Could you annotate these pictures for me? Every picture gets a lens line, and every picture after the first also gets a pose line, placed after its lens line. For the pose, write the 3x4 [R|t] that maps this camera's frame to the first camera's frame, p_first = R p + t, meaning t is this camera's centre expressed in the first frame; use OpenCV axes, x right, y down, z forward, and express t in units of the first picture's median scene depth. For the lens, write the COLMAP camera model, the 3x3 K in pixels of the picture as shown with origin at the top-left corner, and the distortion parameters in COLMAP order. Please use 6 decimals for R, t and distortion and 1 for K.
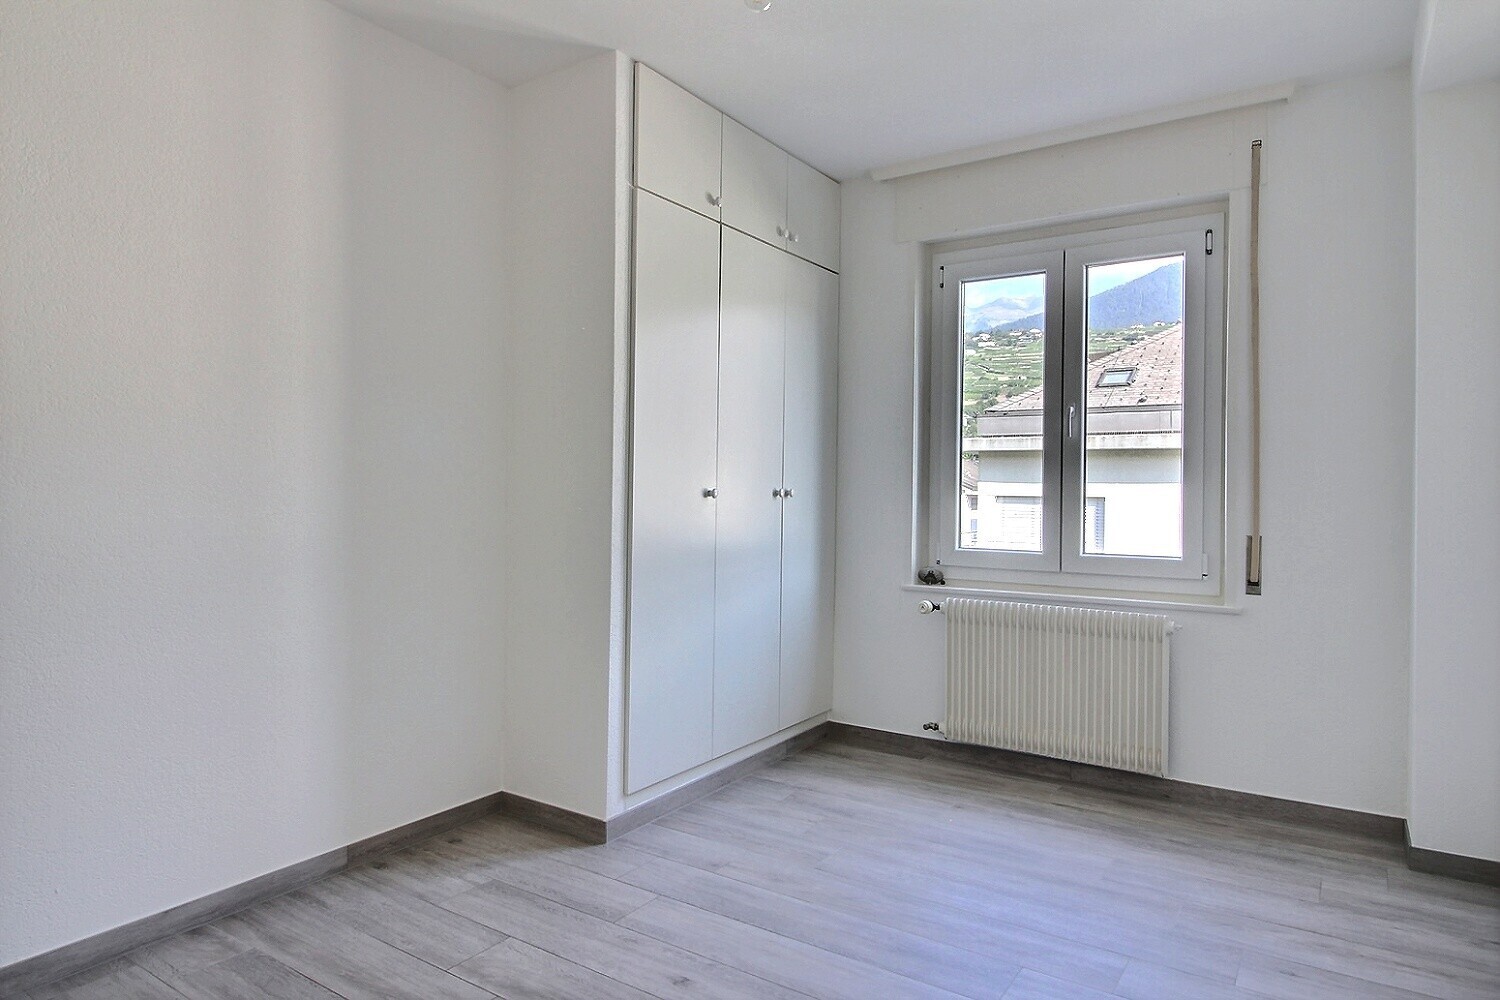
lens RADIAL K [[881.9, 0, 750.0], [0, 881.9, 500.0], [0, 0, 1]] dist [0.003942, -0.001966]
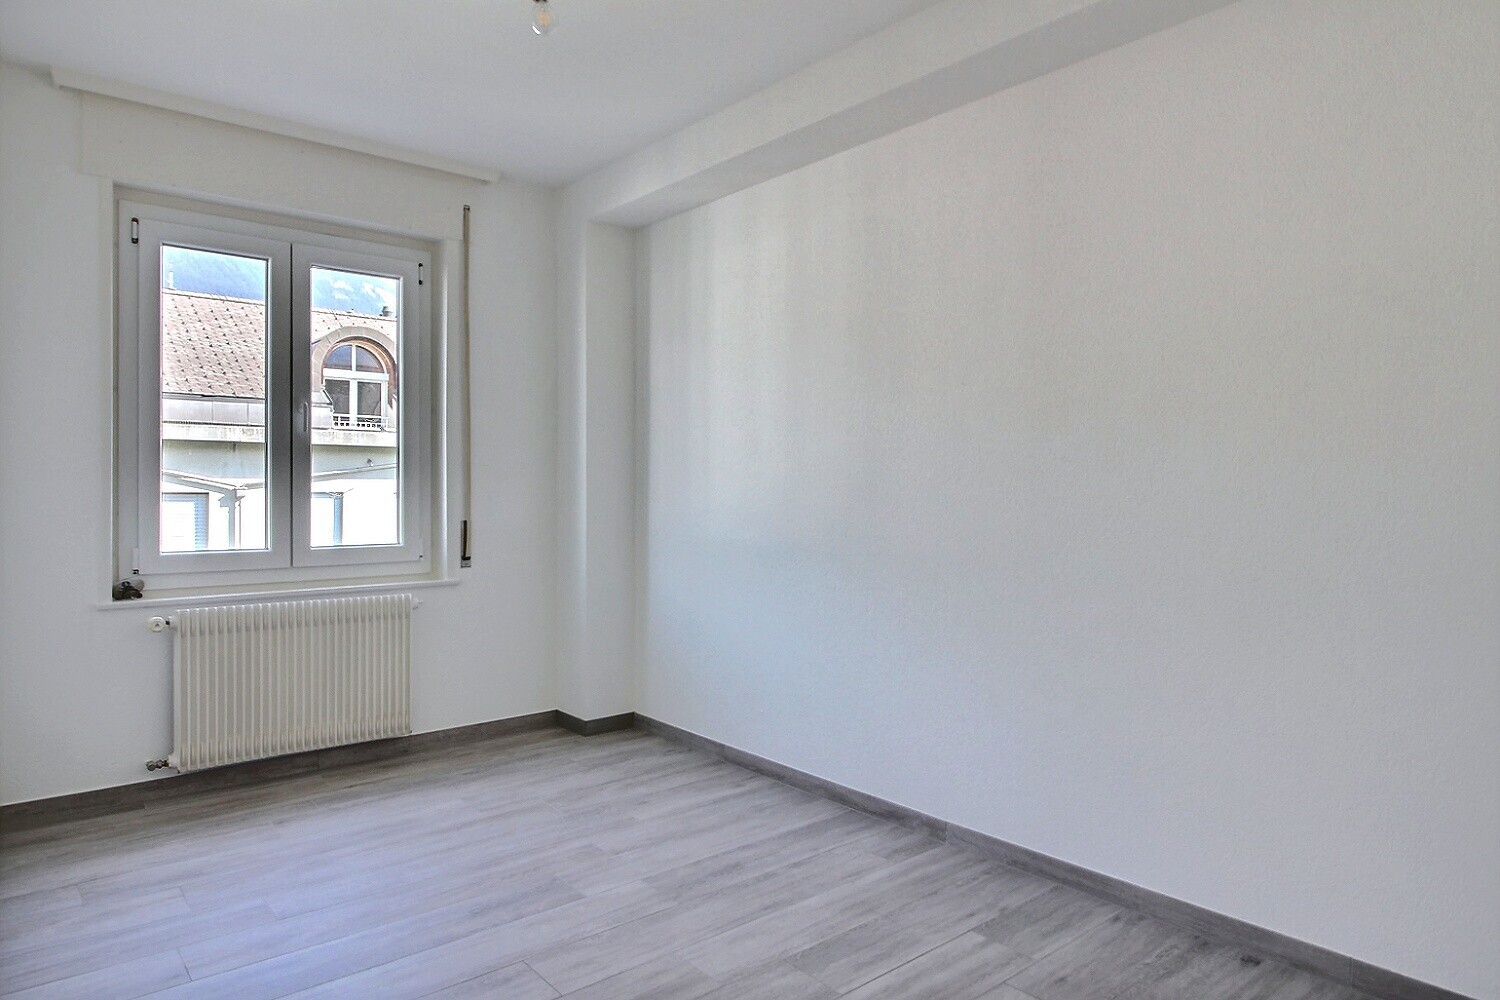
lens RADIAL K [[881.9, 0, 750.0], [0, 881.9, 500.0], [0, 0, 1]] dist [0.003942, -0.001966]
pose [[0.302699, -0.023161, 0.952805, -0.469189], [0.011026, 0.999723, 0.020799, -0.009852], [-0.953023, 0.004210, 0.302870, 0.219536]]
